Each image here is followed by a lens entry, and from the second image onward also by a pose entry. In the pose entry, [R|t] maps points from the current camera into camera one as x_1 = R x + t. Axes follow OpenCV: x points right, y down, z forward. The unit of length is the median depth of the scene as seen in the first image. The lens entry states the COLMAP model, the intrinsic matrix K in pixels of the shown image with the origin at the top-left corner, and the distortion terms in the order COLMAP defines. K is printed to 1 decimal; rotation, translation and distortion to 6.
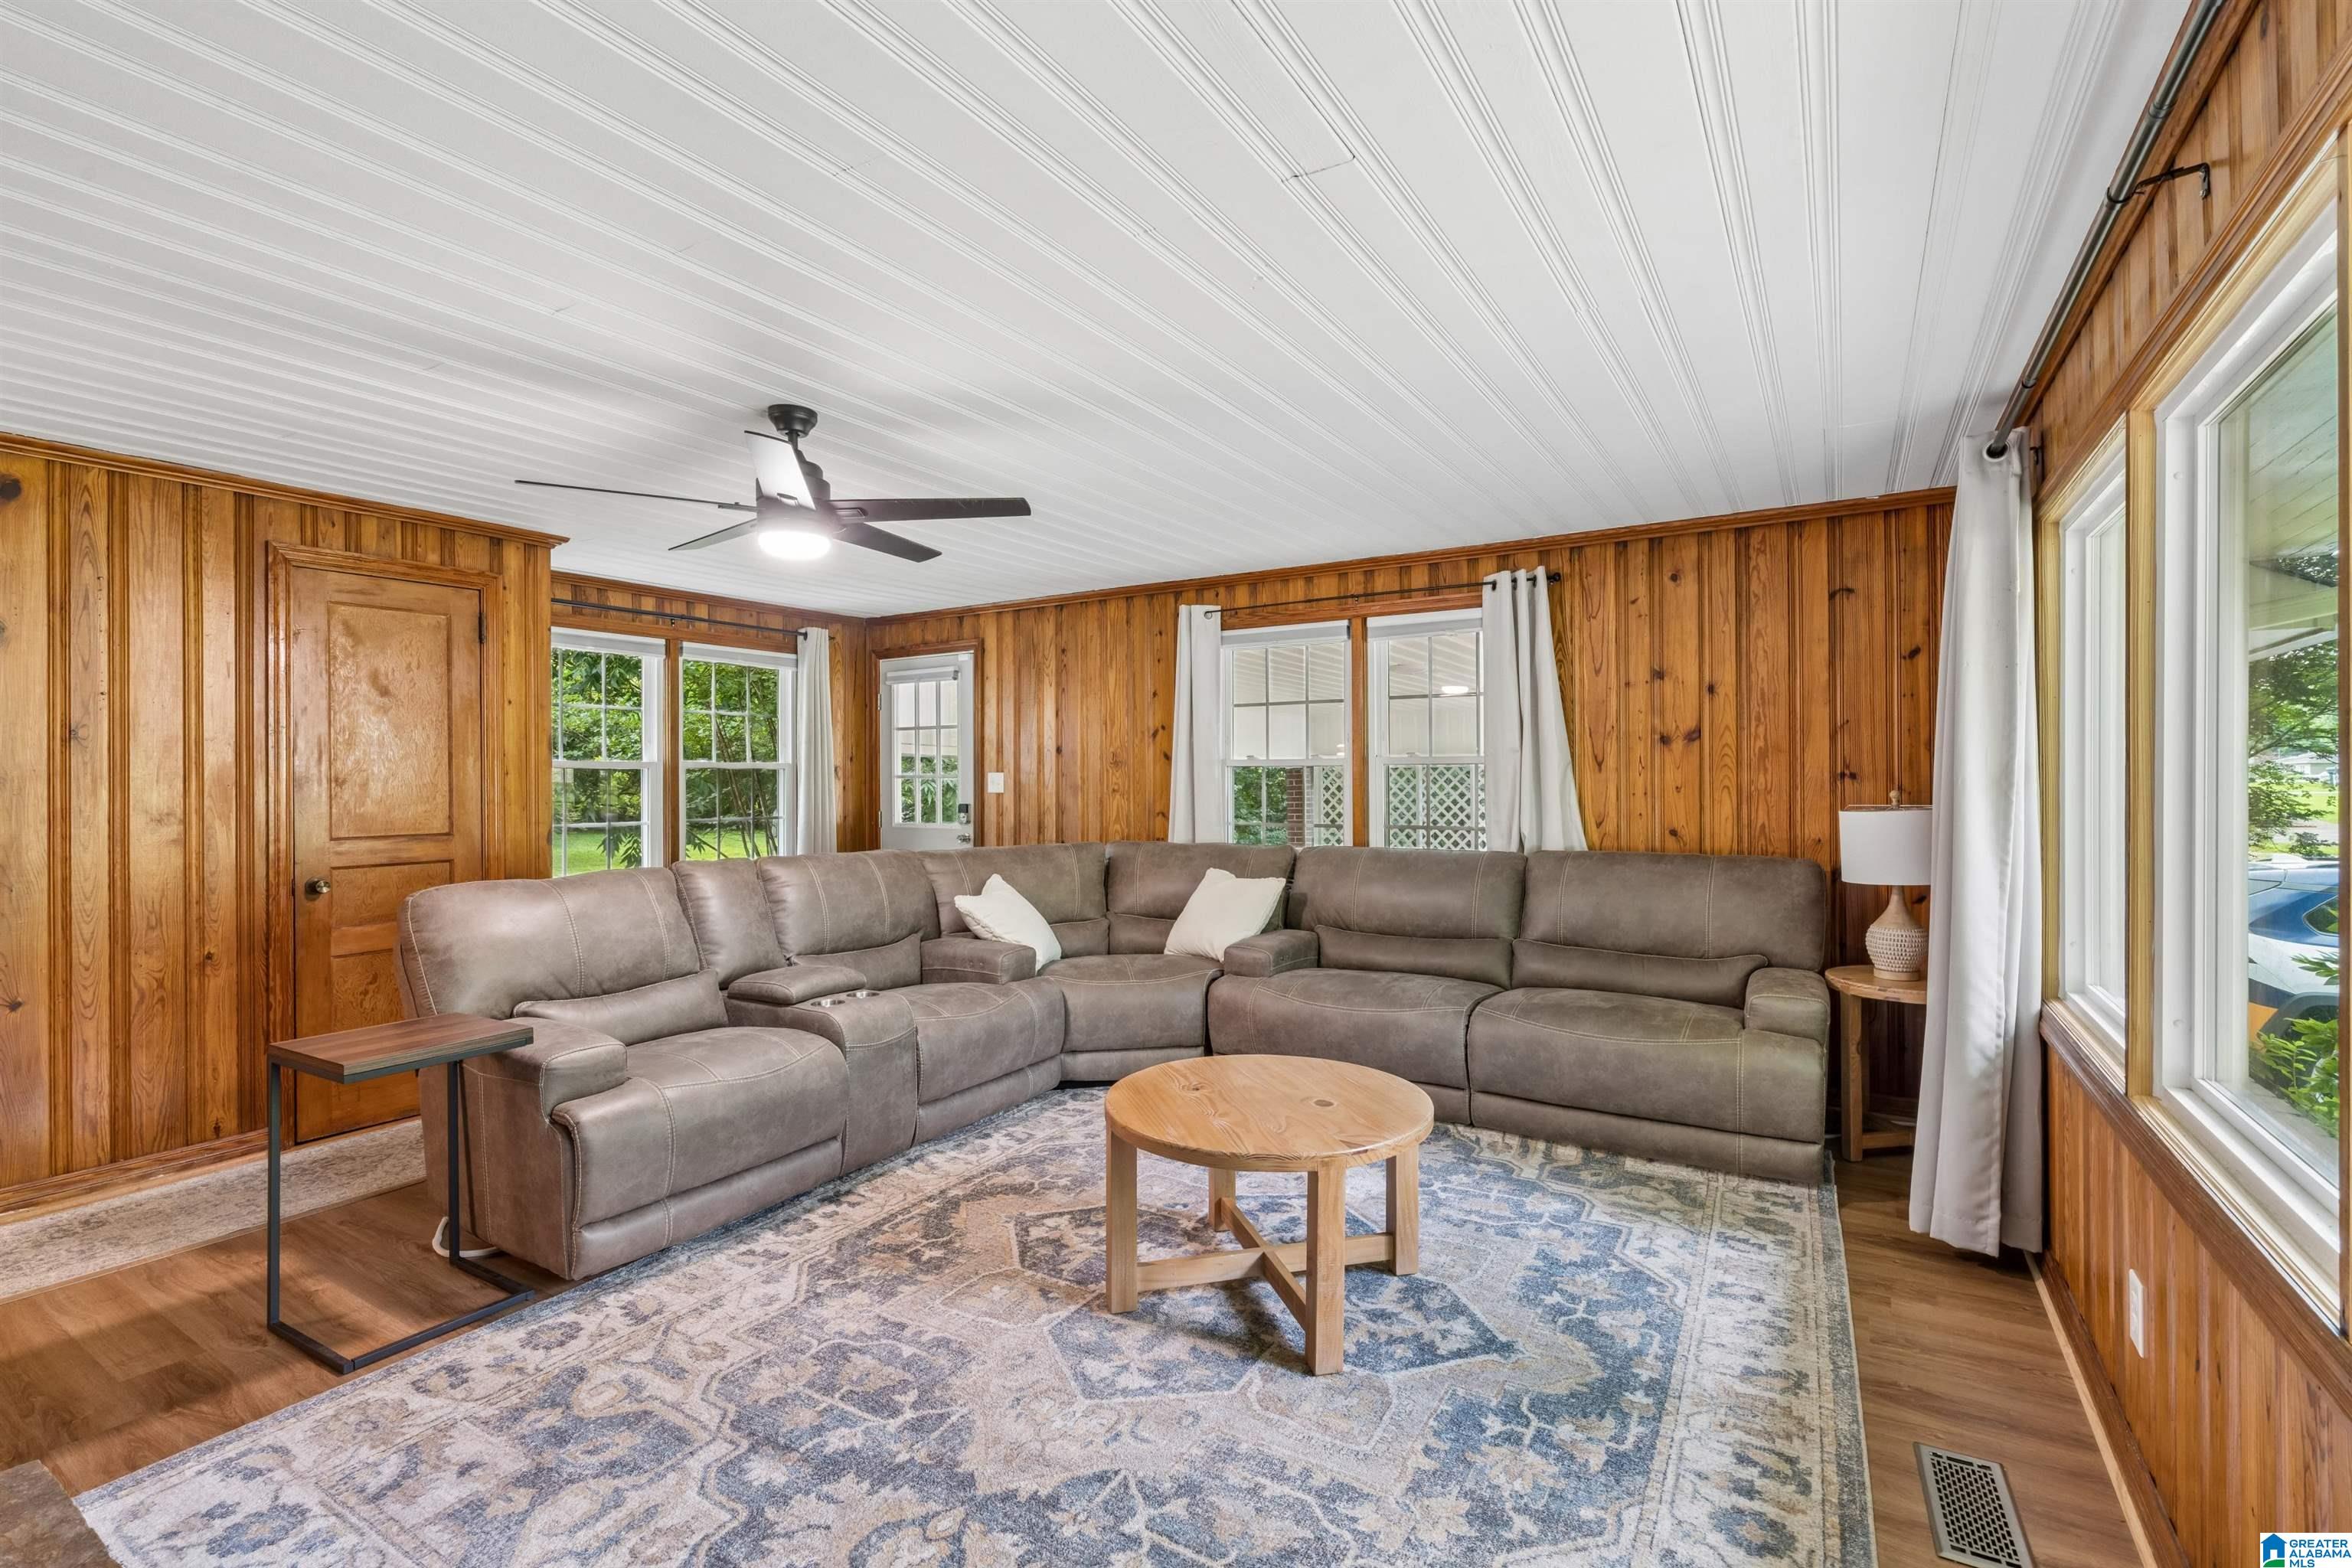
lens RADIAL K [[1058.7, 0, 1180.4], [0, 1058.7, 783.0], [0, 0, 1]] dist [-0.004546, -0.000117]
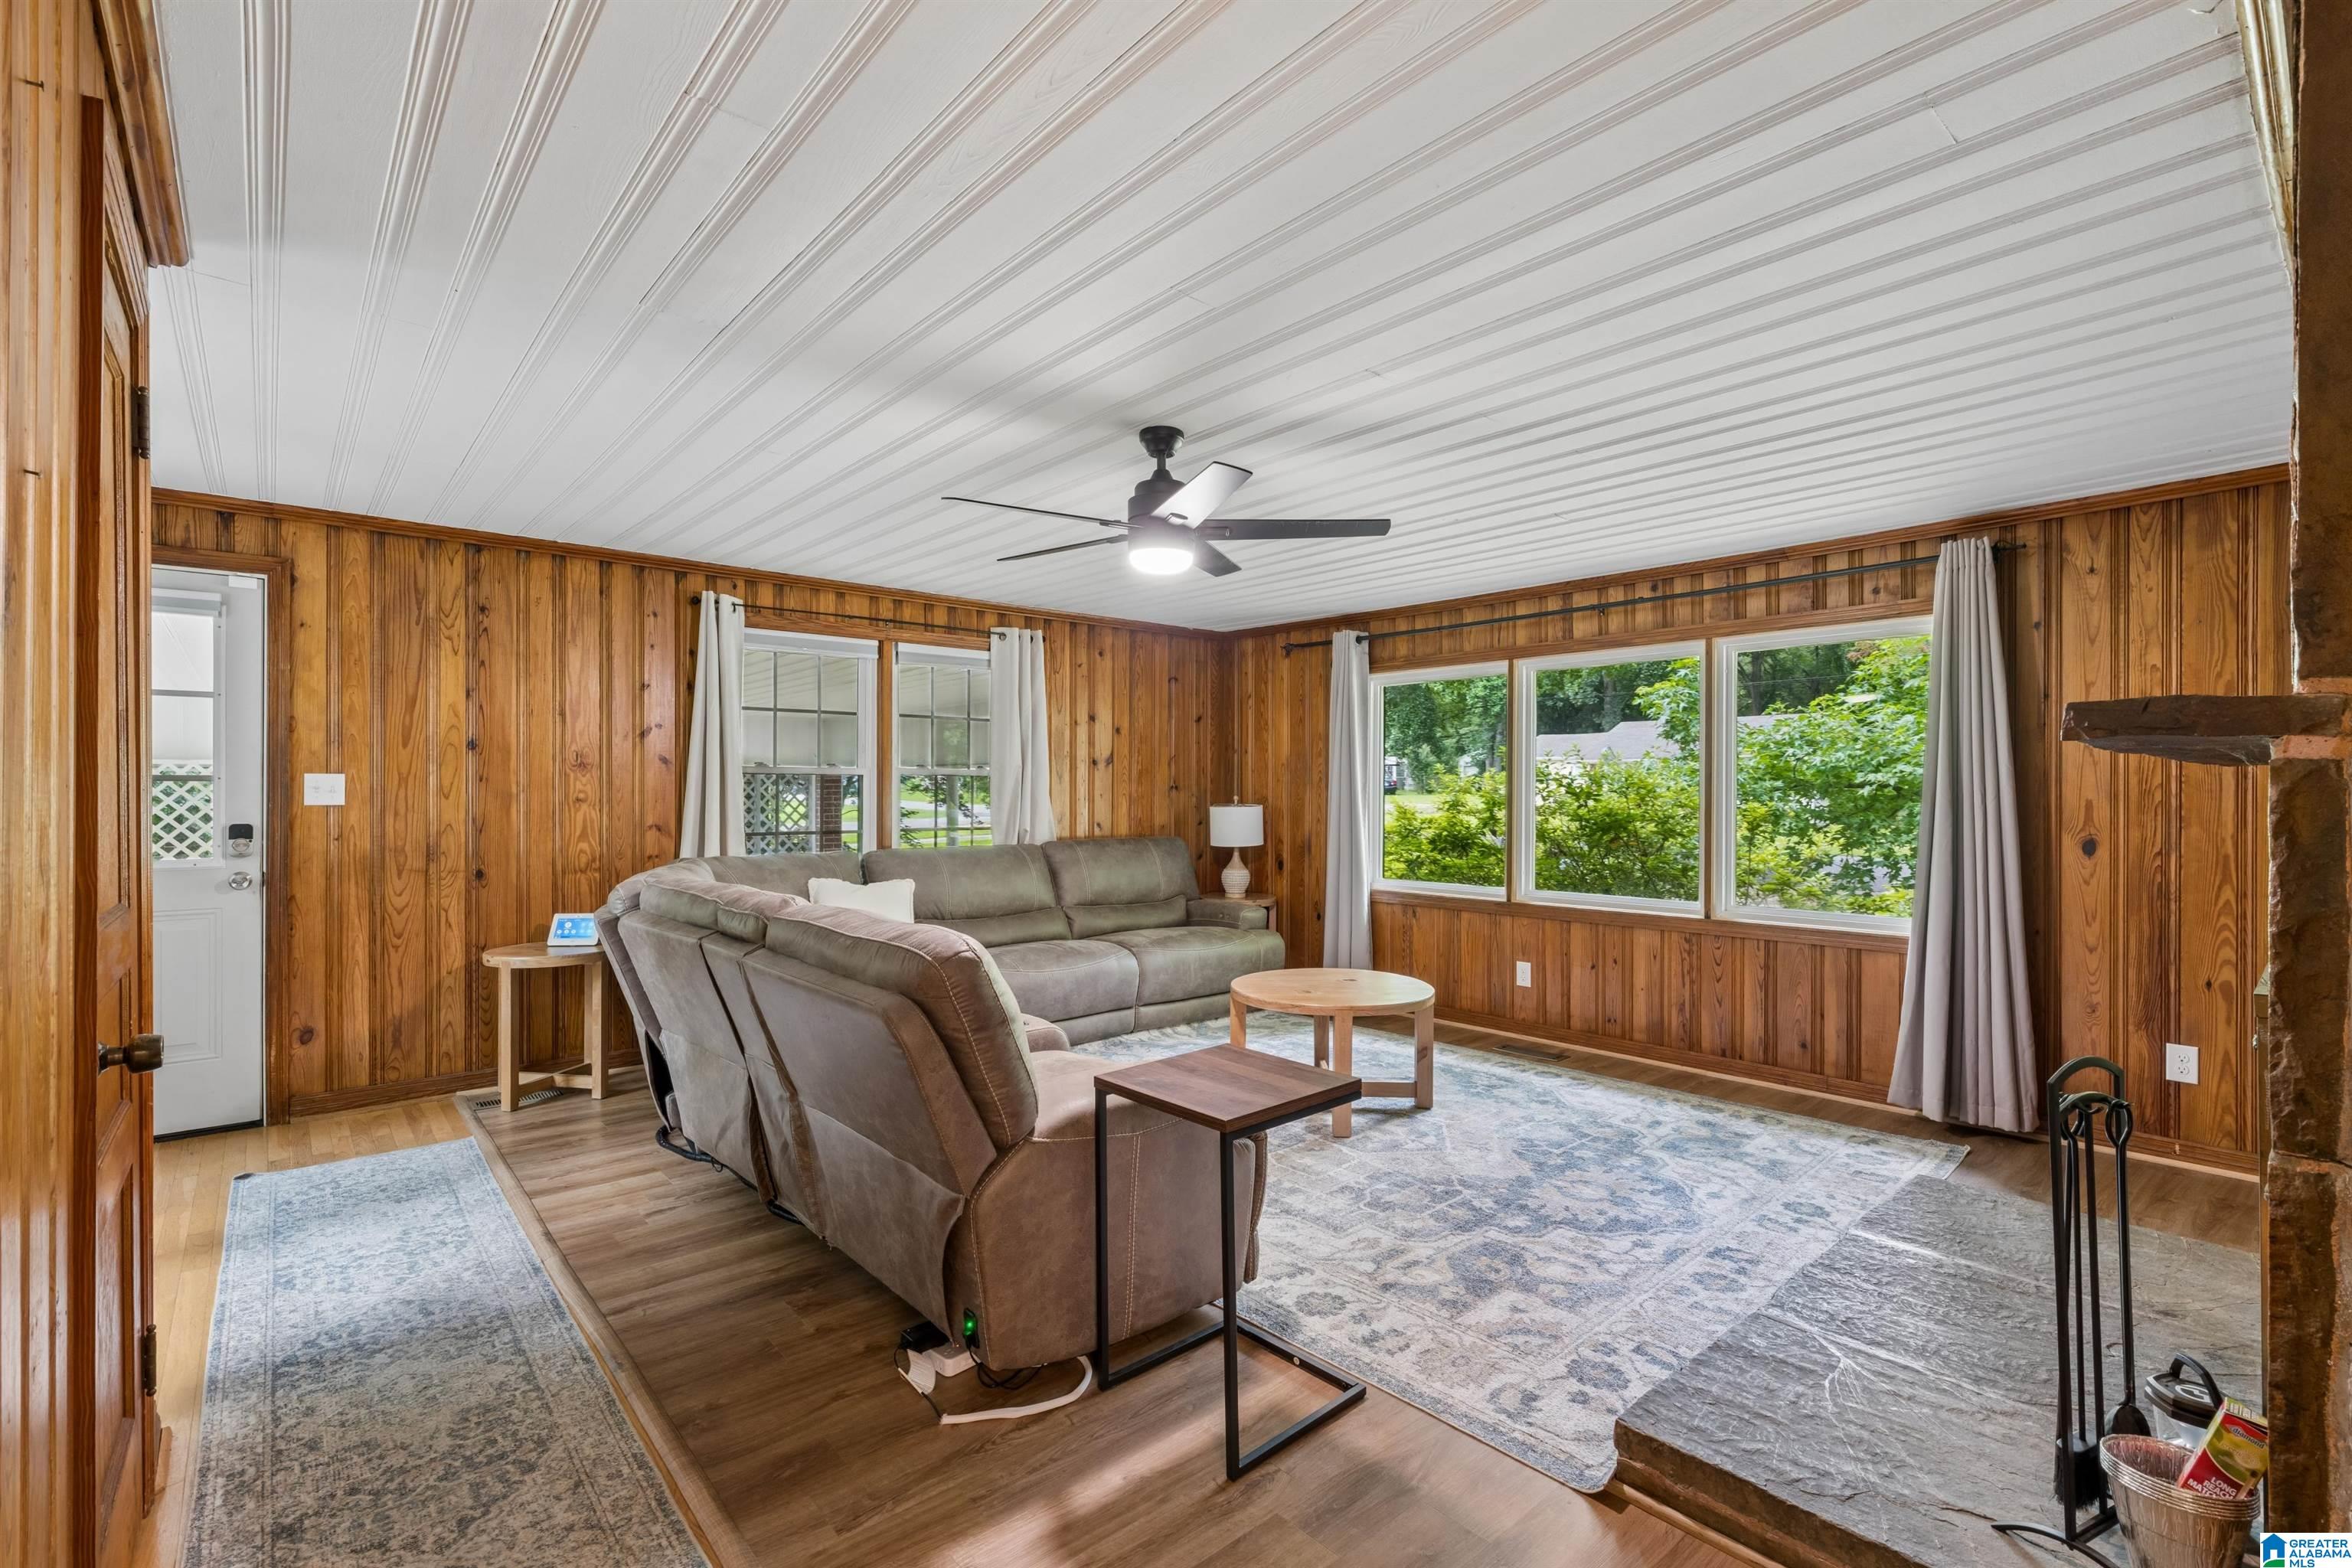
lens RADIAL K [[1058.7, 0, 1174.9], [0, 1058.7, 789.3], [0, 0, 1]] dist [-0.004546, -0.000117]
pose [[0.289984, 0.004322, 0.957022, -0.930616], [-0.001547, 0.999991, -0.004048, 0.002450], [-0.957030, -0.000307, 0.289988, 0.462329]]
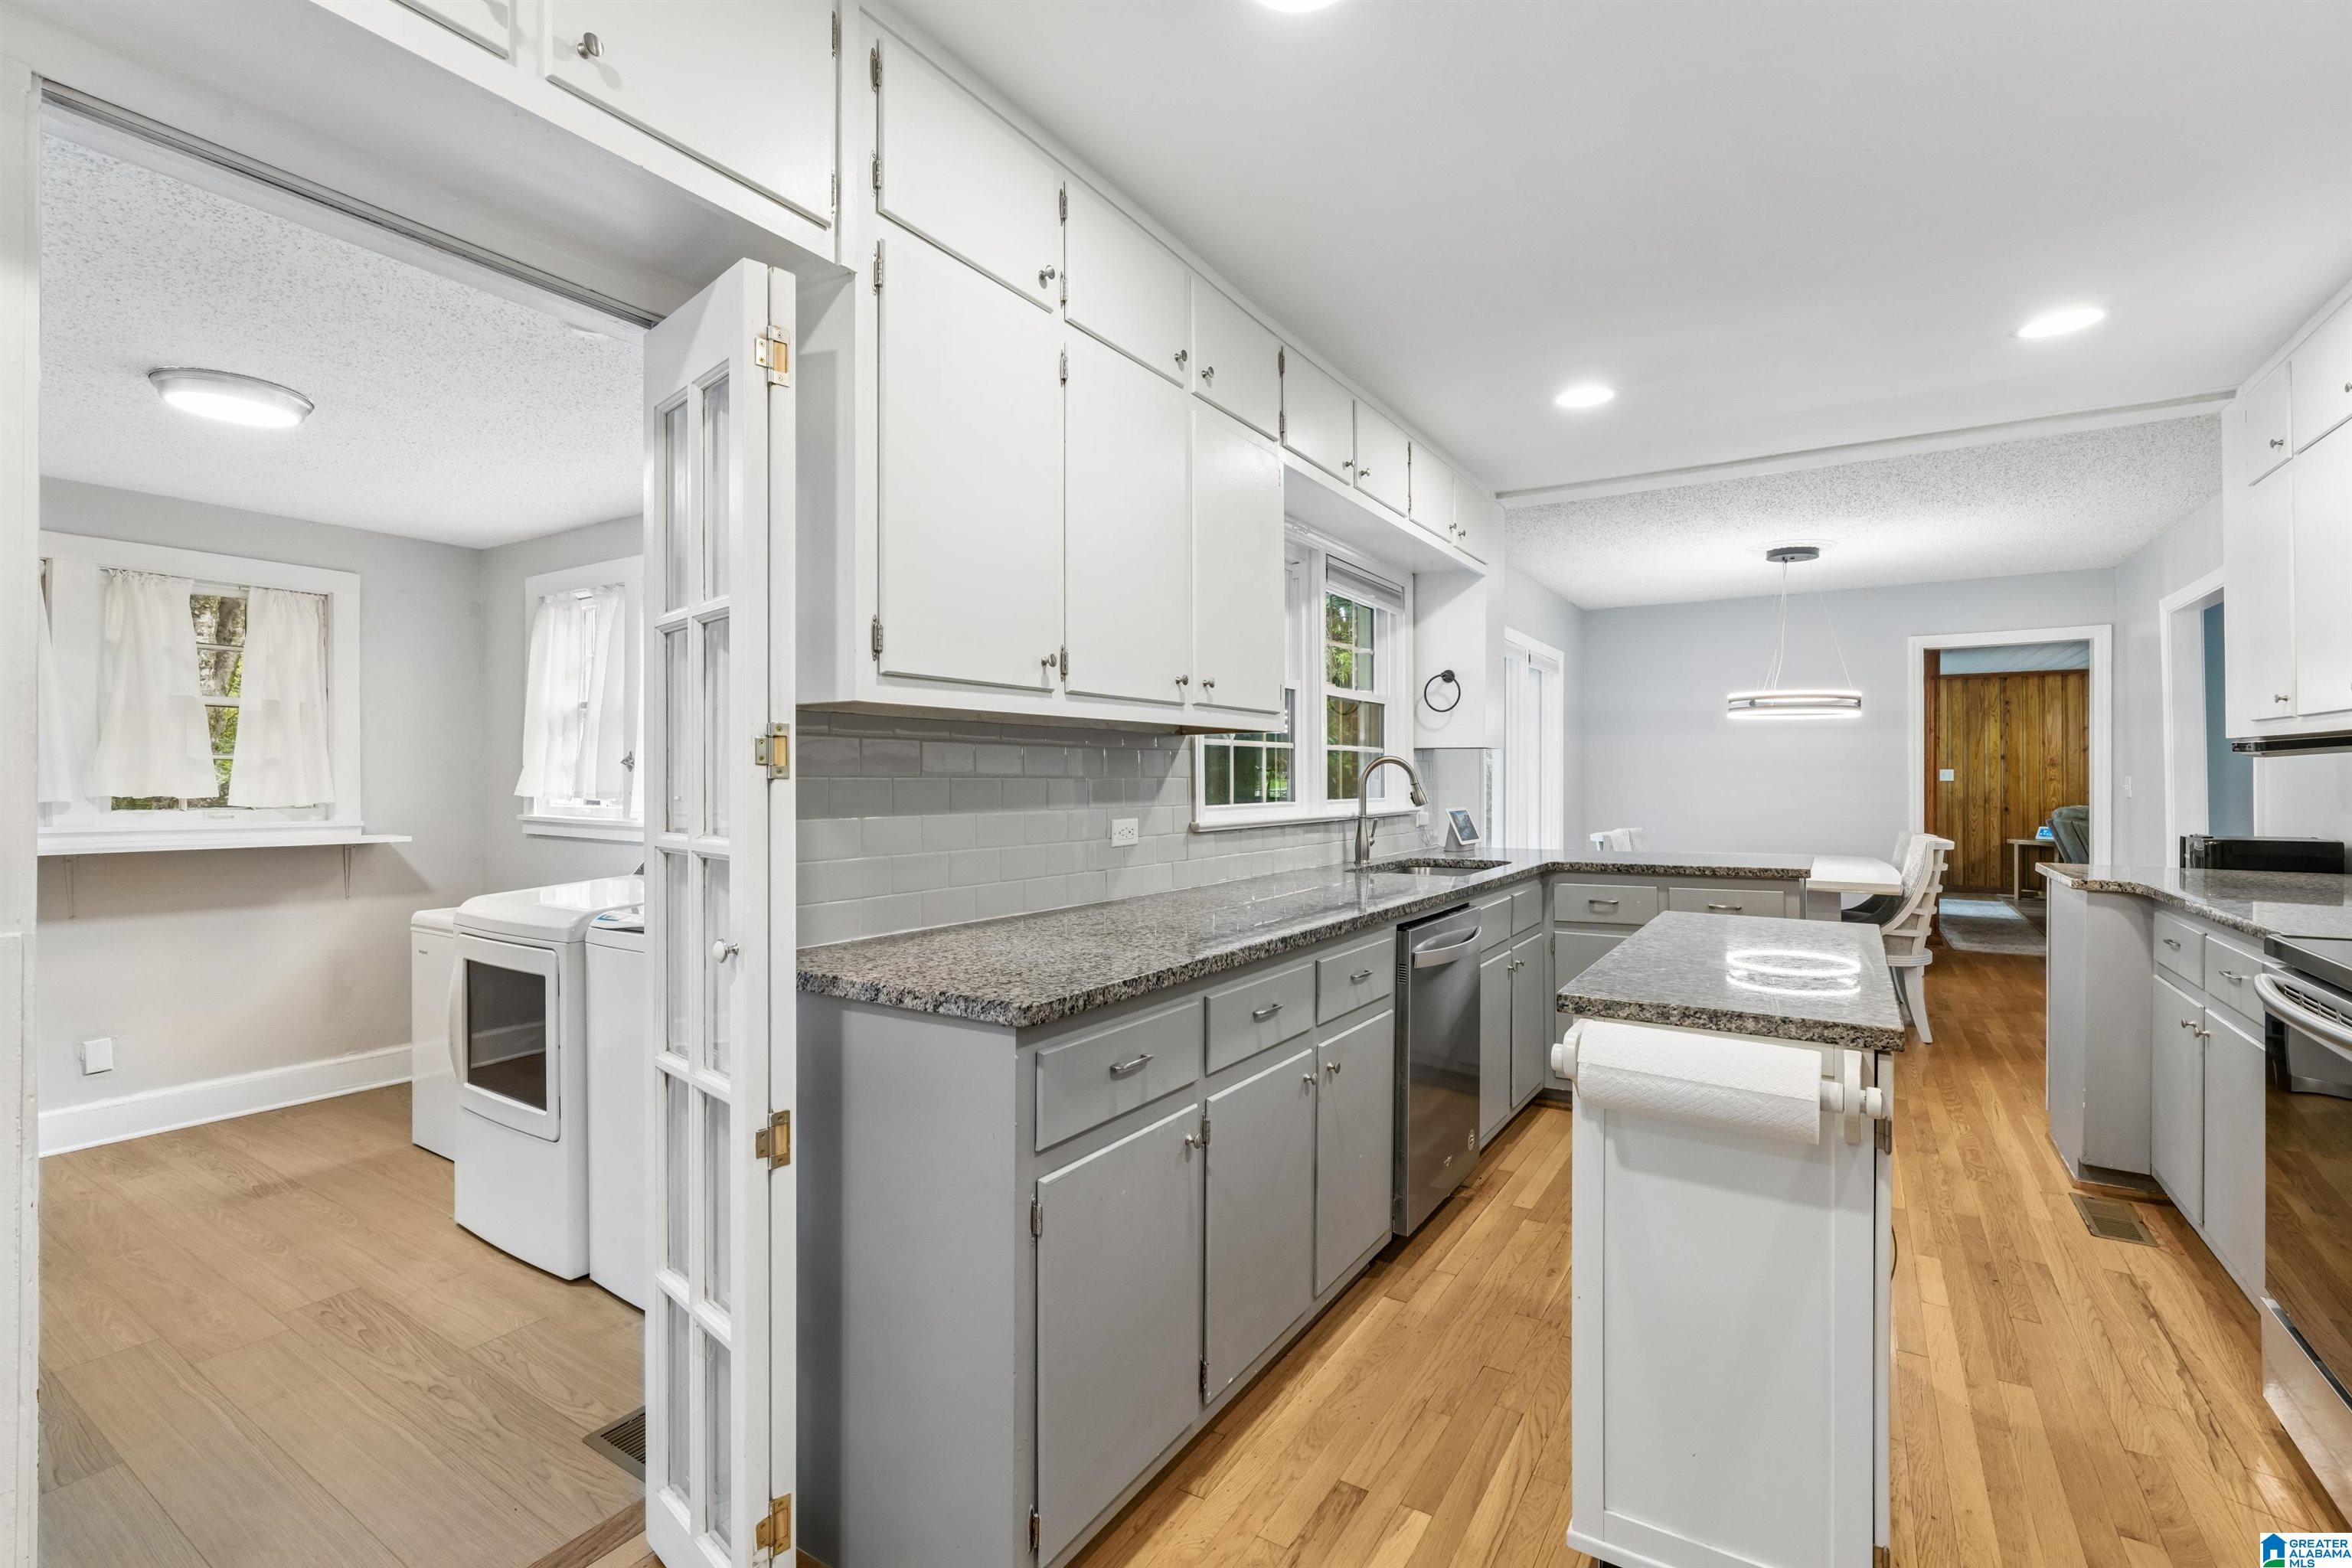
lens RADIAL K [[1058.7, 0, 1190.2], [0, 1058.7, 771.4], [0, 0, 1]] dist [-0.004546, -0.000117]
pose [[0.999942, 0.005657, 0.009117, -2.120877], [-0.005594, 0.999960, -0.007014, 0.019606], [-0.009157, 0.006963, 0.999934, -1.101653]]
